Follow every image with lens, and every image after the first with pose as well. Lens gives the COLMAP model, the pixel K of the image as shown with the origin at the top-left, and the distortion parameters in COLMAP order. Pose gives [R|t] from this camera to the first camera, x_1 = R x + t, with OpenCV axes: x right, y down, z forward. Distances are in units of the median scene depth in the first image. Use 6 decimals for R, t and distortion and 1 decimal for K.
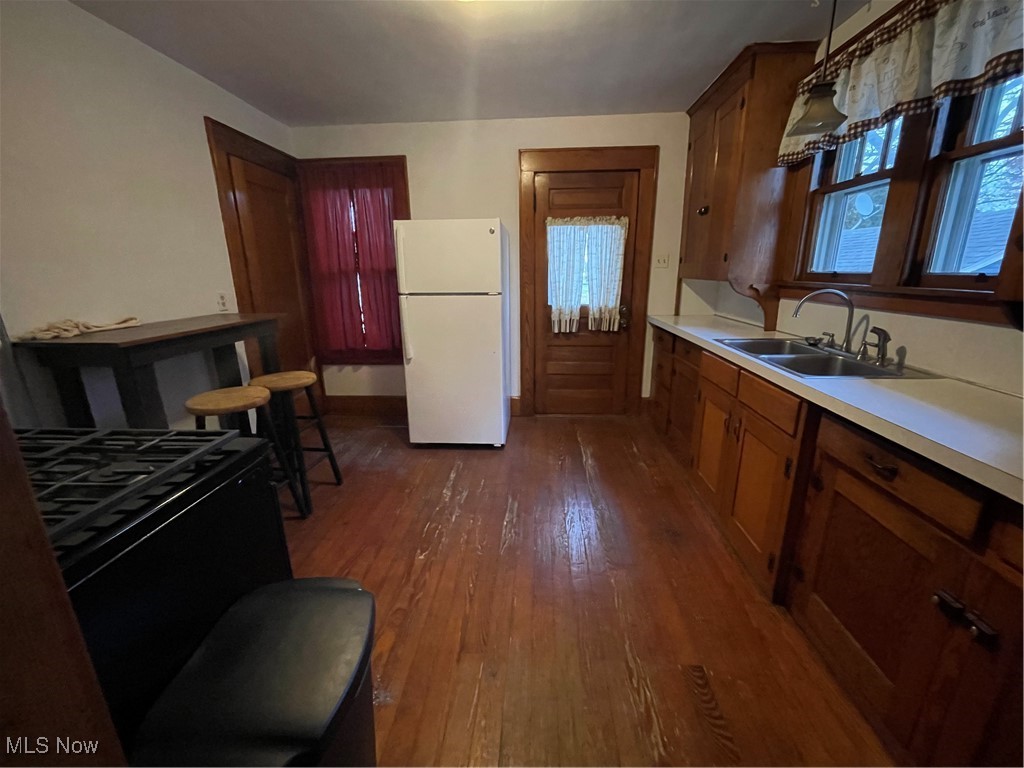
lens RADIAL K [[412.8, 0, 520.4], [0, 412.8, 383.4], [0, 0, 1]] dist [0.001781, -0.000057]
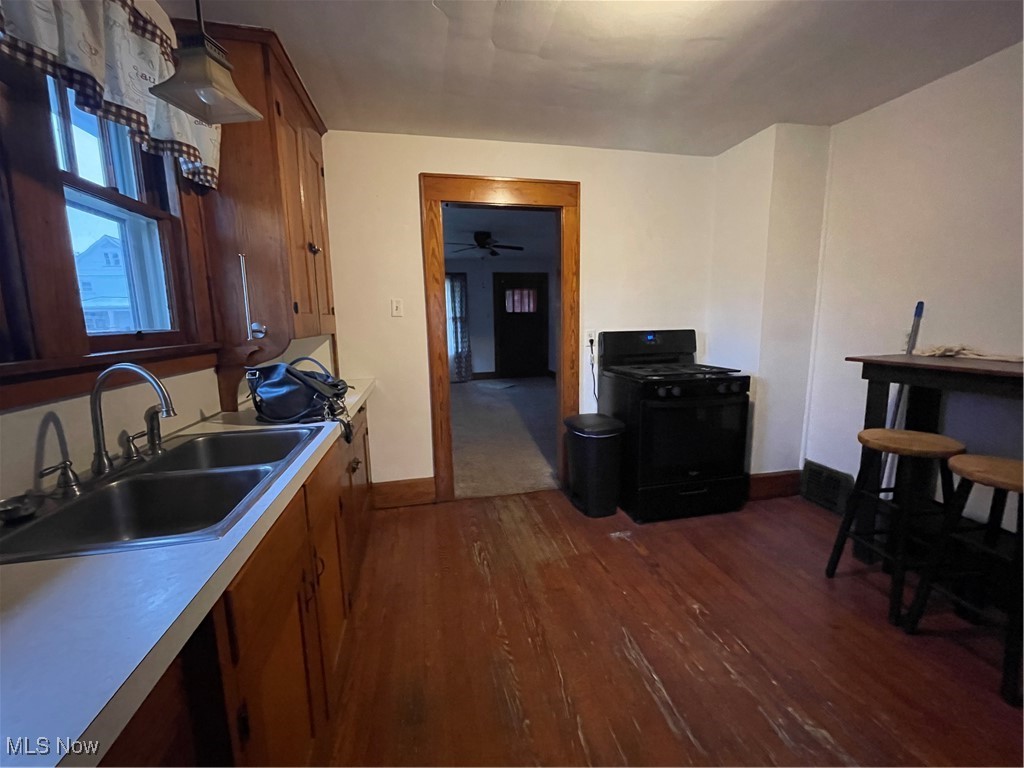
lens RADIAL K [[412.8, 0, 516.5], [0, 412.8, 376.9], [0, 0, 1]] dist [0.001781, -0.000057]
pose [[-0.964447, 0.060582, -0.257239, 0.281755], [-0.046864, 0.918738, 0.392077, -0.318329], [0.260088, 0.390192, -0.883235, 1.150153]]
